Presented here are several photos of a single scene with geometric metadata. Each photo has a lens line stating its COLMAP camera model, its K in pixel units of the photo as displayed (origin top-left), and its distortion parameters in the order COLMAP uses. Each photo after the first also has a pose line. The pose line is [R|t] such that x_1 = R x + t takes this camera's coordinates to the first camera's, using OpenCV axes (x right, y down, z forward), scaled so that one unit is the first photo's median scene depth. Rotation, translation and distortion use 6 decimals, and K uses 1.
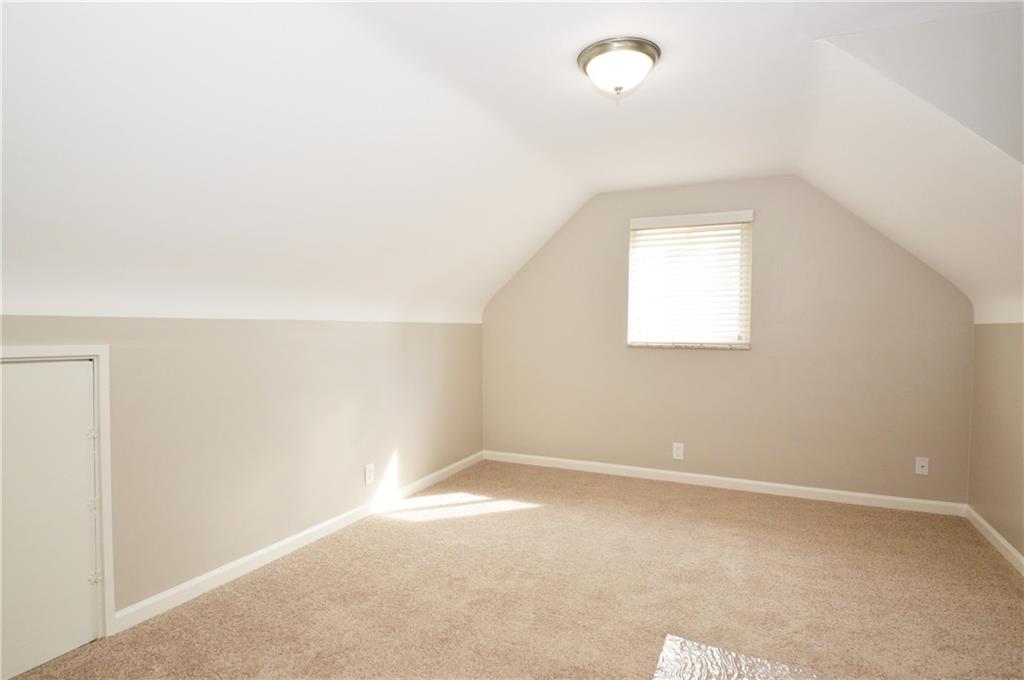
lens RADIAL K [[557.8, 0, 515.4], [0, 557.8, 339.9], [0, 0, 1]] dist [0.052956, -0.056866]
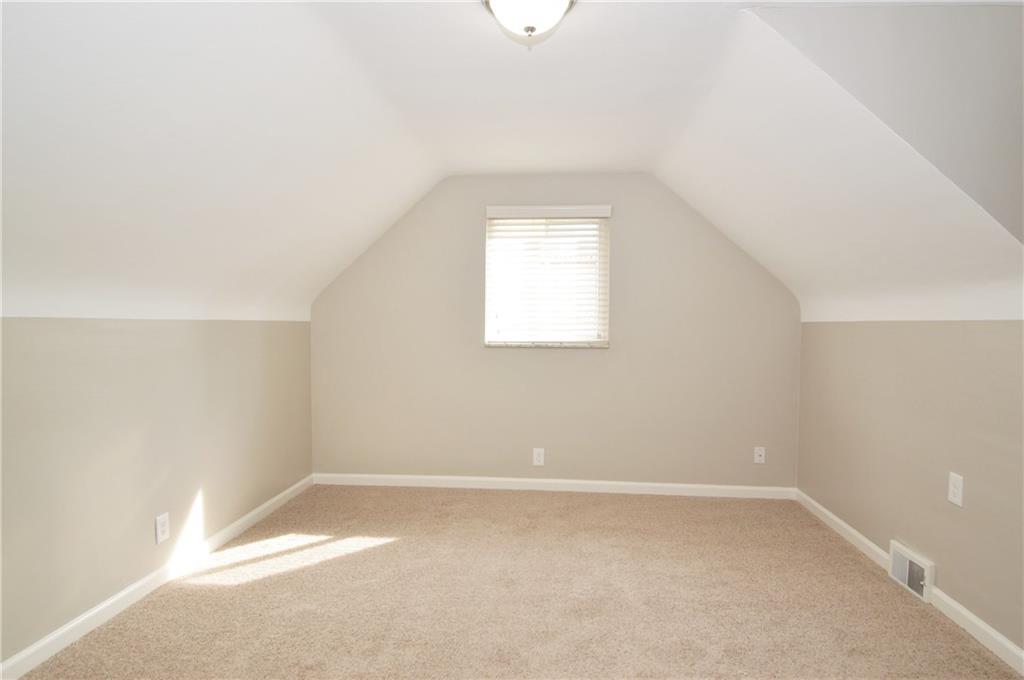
lens RADIAL K [[557.8, 0, 515.4], [0, 557.8, 339.9], [0, 0, 1]] dist [0.052956, -0.056866]
pose [[0.943739, -0.011703, 0.330483, -0.063394], [0.009373, 0.999919, 0.008644, -0.007644], [-0.330557, -0.005060, 0.943772, 0.148711]]
